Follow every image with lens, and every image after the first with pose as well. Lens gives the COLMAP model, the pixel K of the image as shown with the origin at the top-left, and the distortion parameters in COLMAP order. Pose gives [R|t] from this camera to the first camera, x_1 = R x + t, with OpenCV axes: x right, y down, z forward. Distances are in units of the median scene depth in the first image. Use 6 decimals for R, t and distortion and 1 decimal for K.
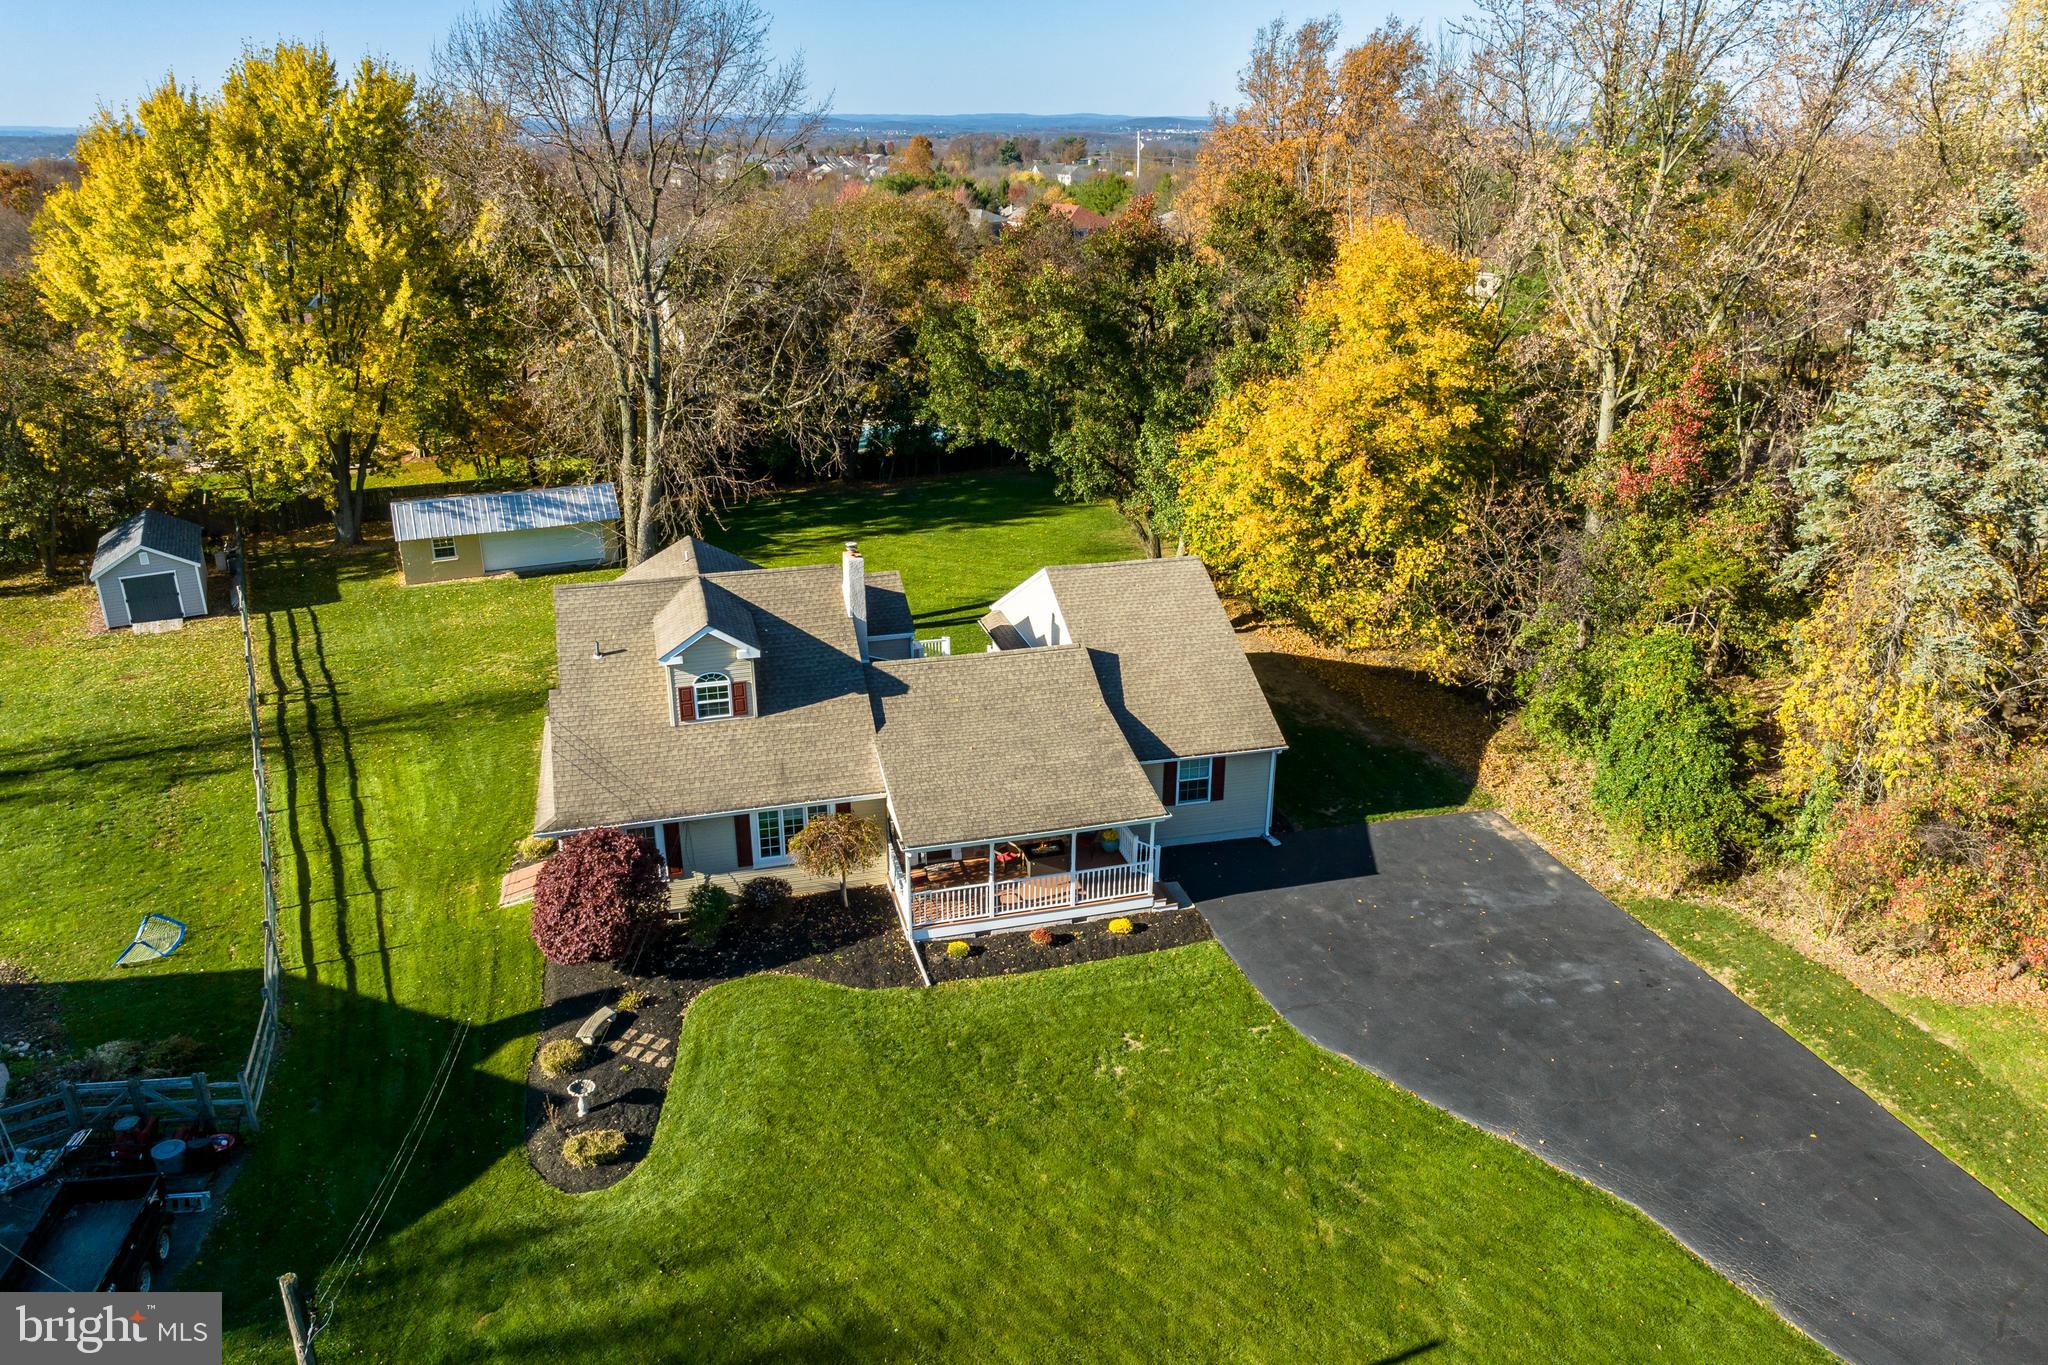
lens RADIAL K [[1484.7, 0, 1024.0], [0, 1484.7, 682.5], [0, 0, 1]] dist [-0.015927, -0.001440]
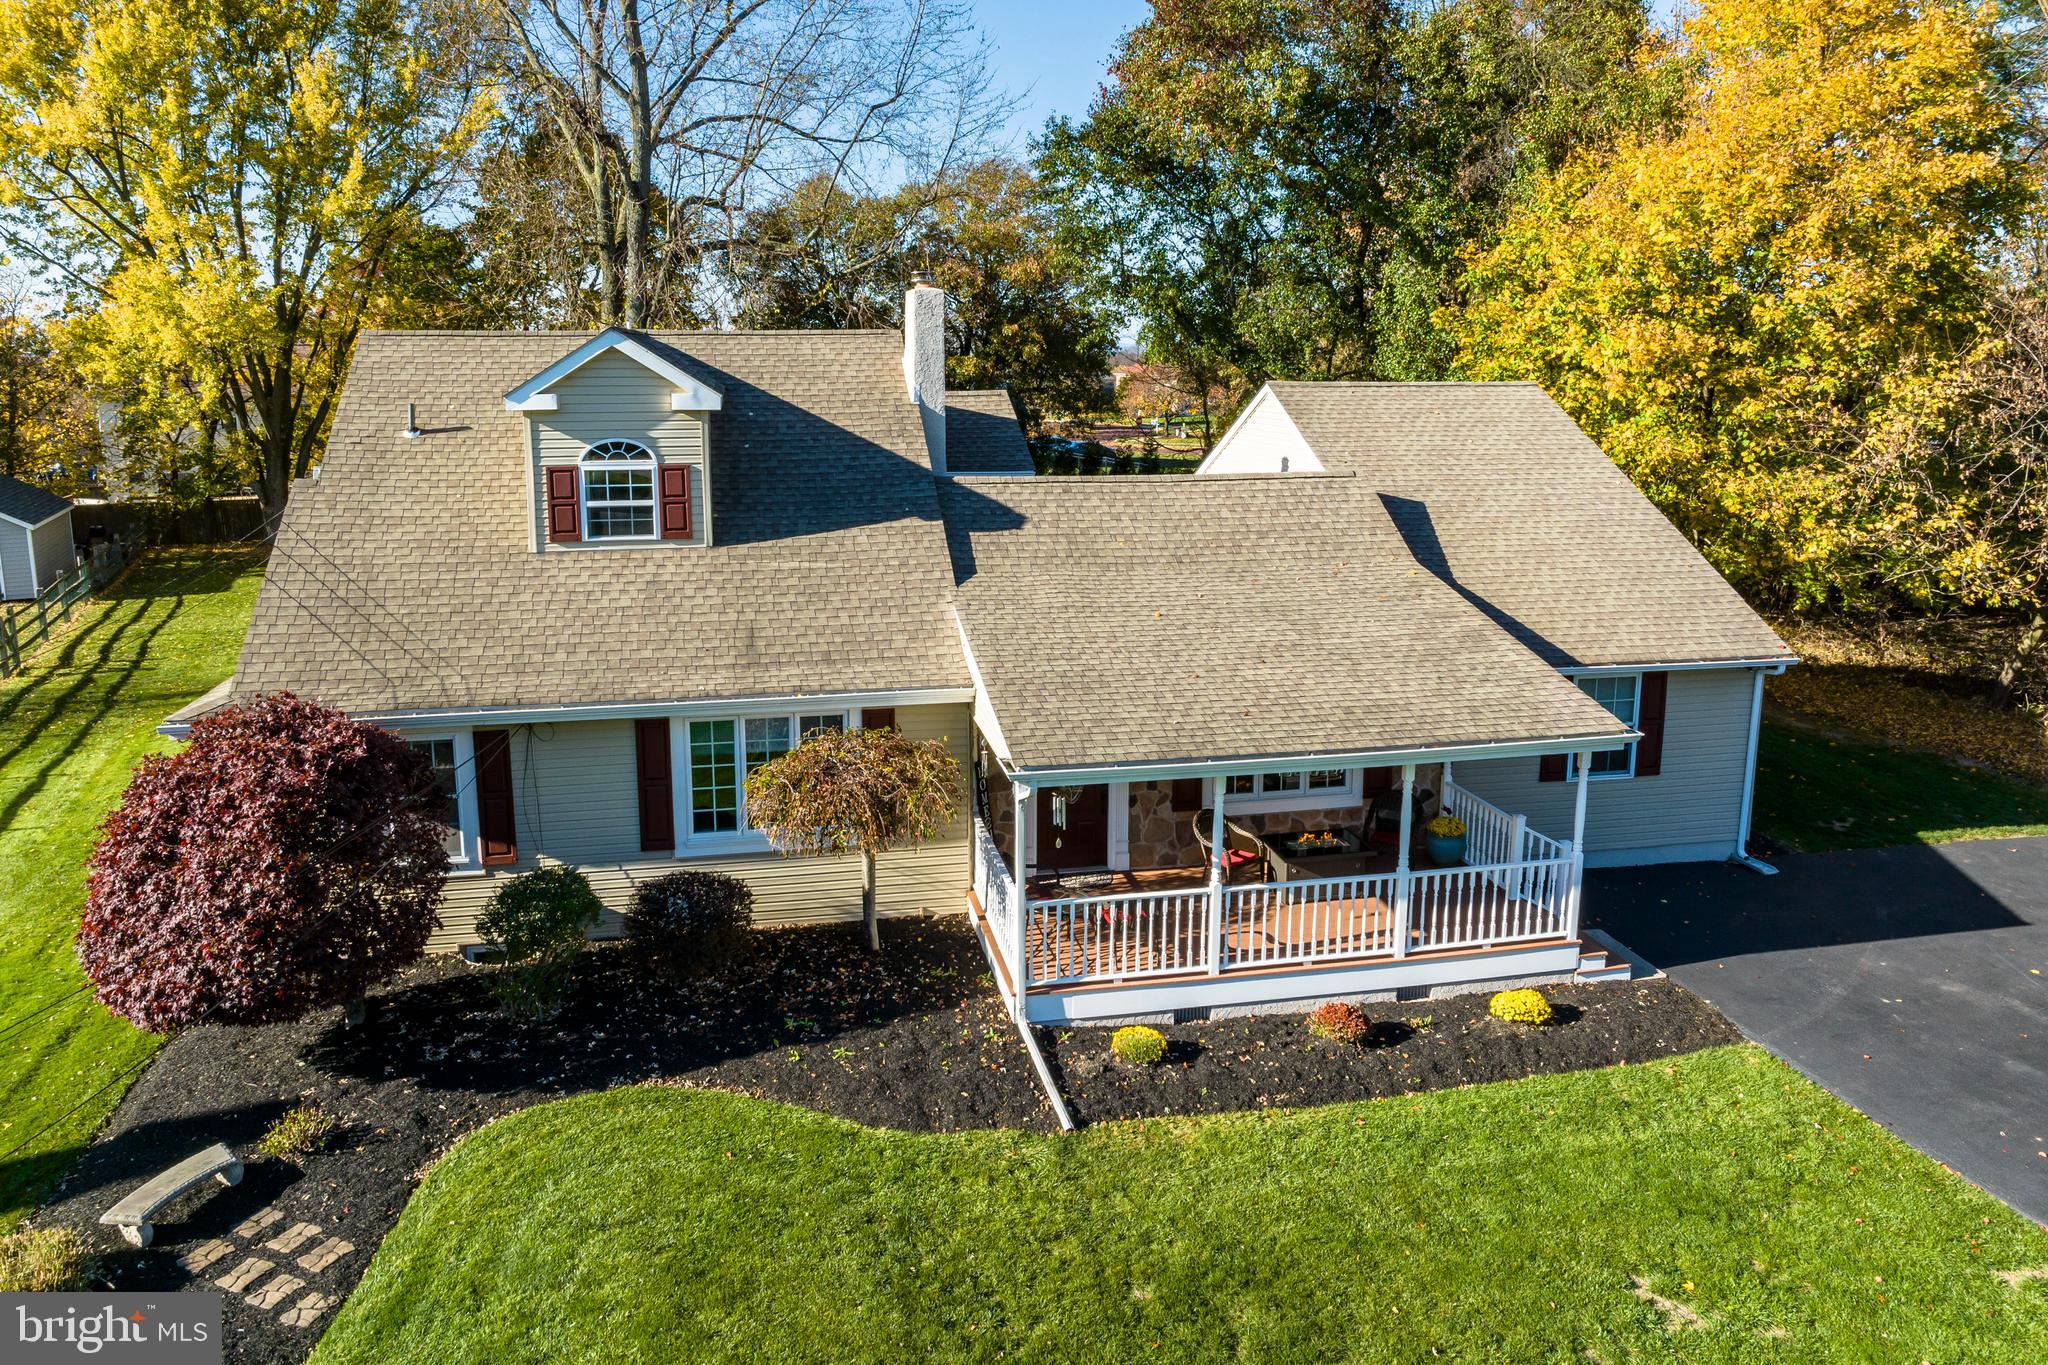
lens RADIAL K [[1448.9, 0, 1020.9], [0, 1448.9, 600.6], [0, 0, 1]] dist [-0.040838, 0.006874]
pose [[0.997944, 0.012083, -0.062939, -0.051222], [-0.024675, 0.978801, -0.203323, 0.136973], [0.059148, 0.204458, 0.977087, 0.566756]]
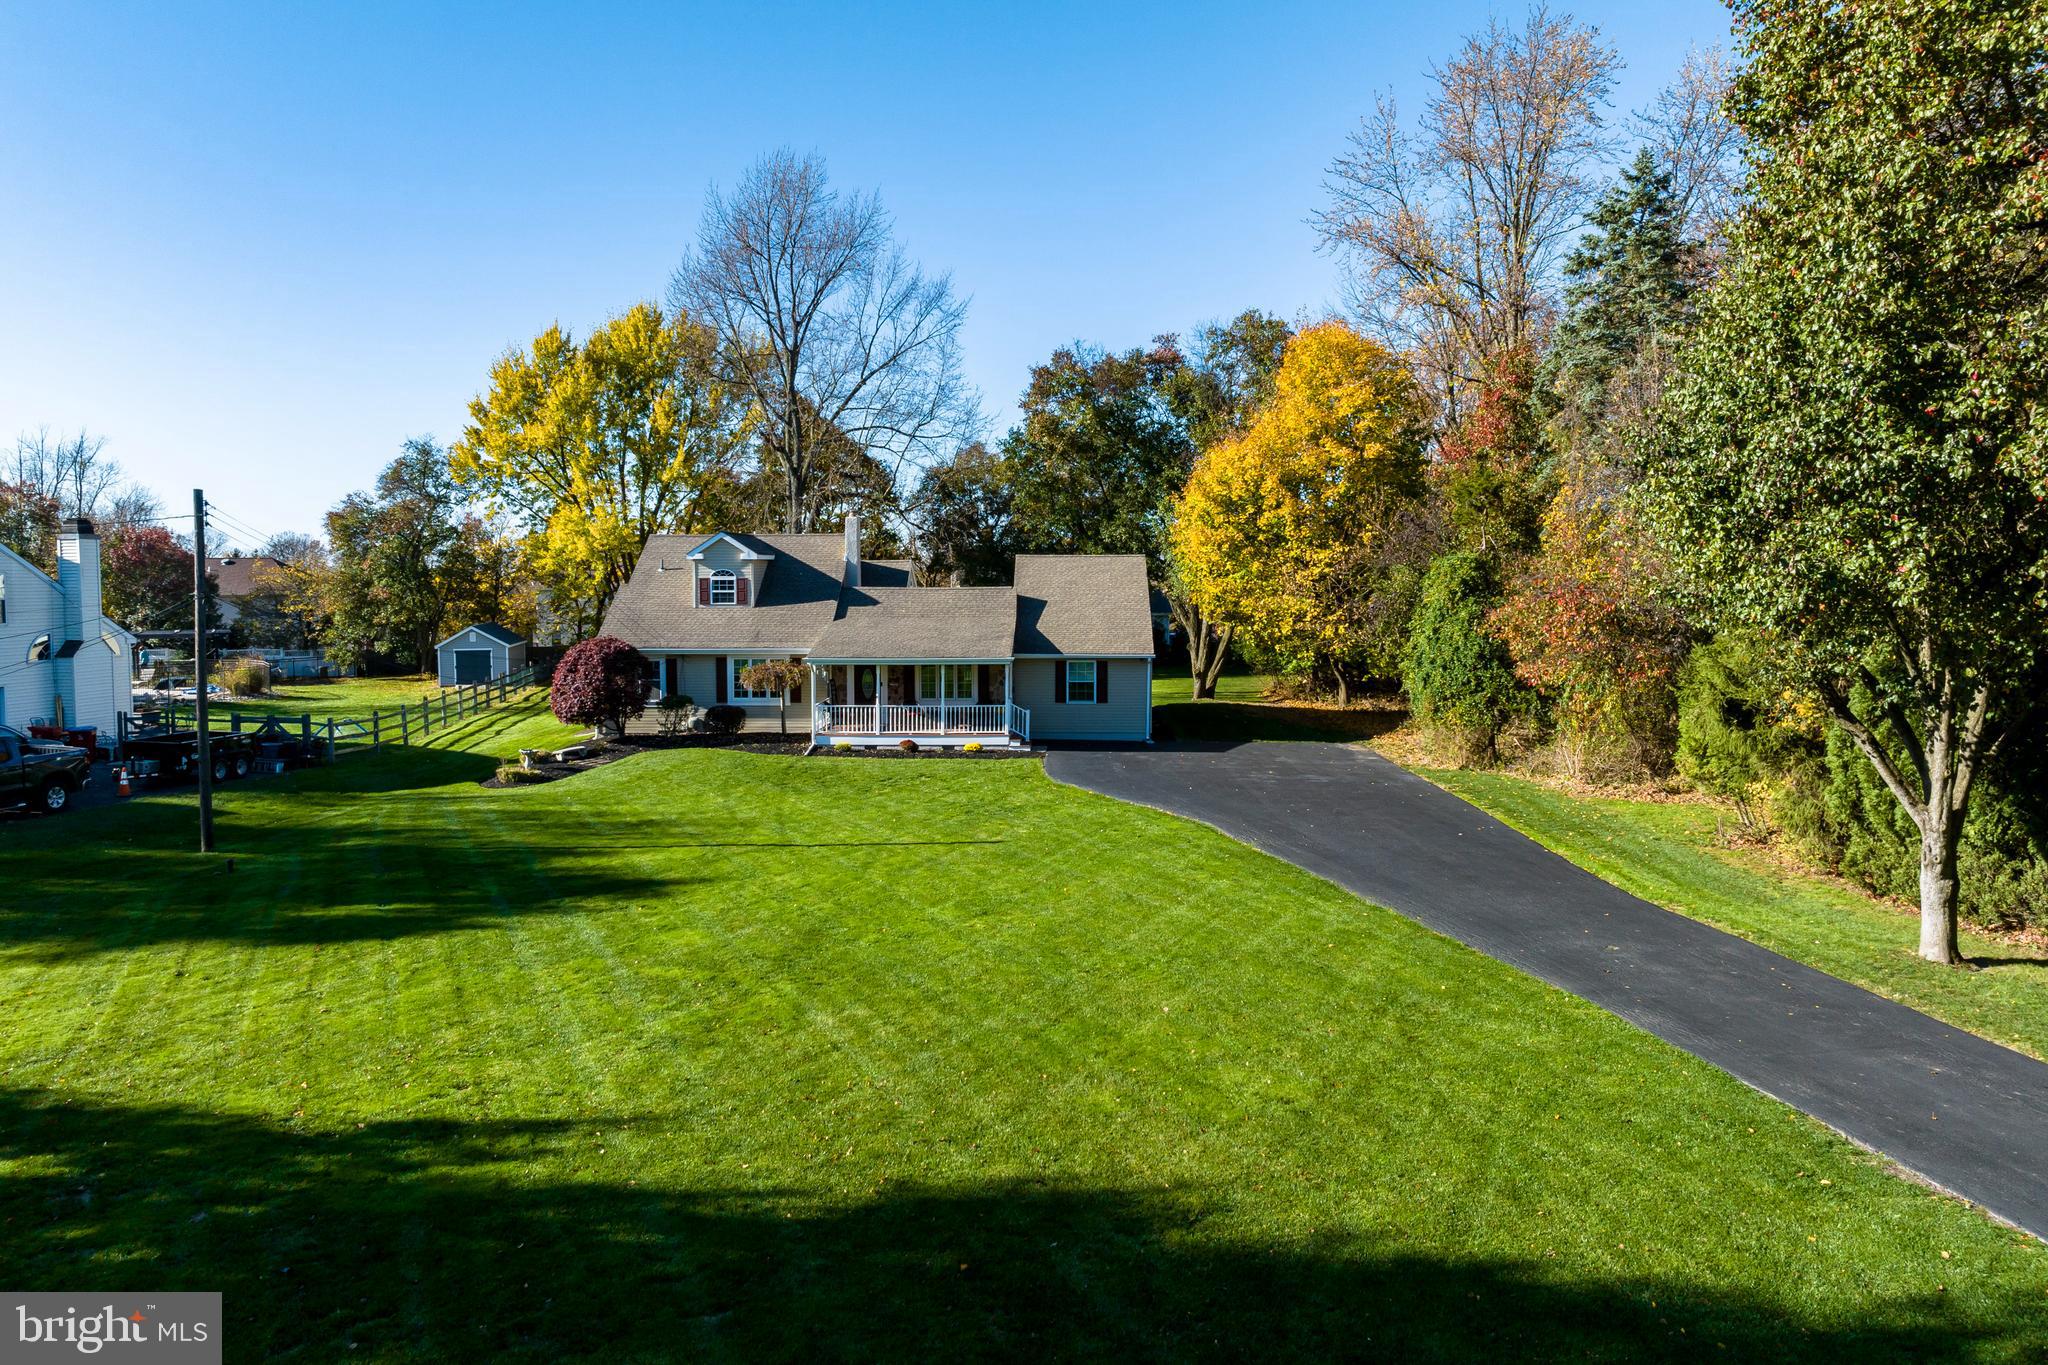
lens RADIAL K [[1516.7, 0, 1024.0], [0, 1516.7, 682.5], [0, 0, 1]] dist [-0.004514, -0.000828]
pose [[0.952722, 0.018282, -0.303294, 0.495733], [-0.109810, 0.951439, -0.287587, 0.476487], [0.283307, 0.307295, 0.908464, -0.182279]]
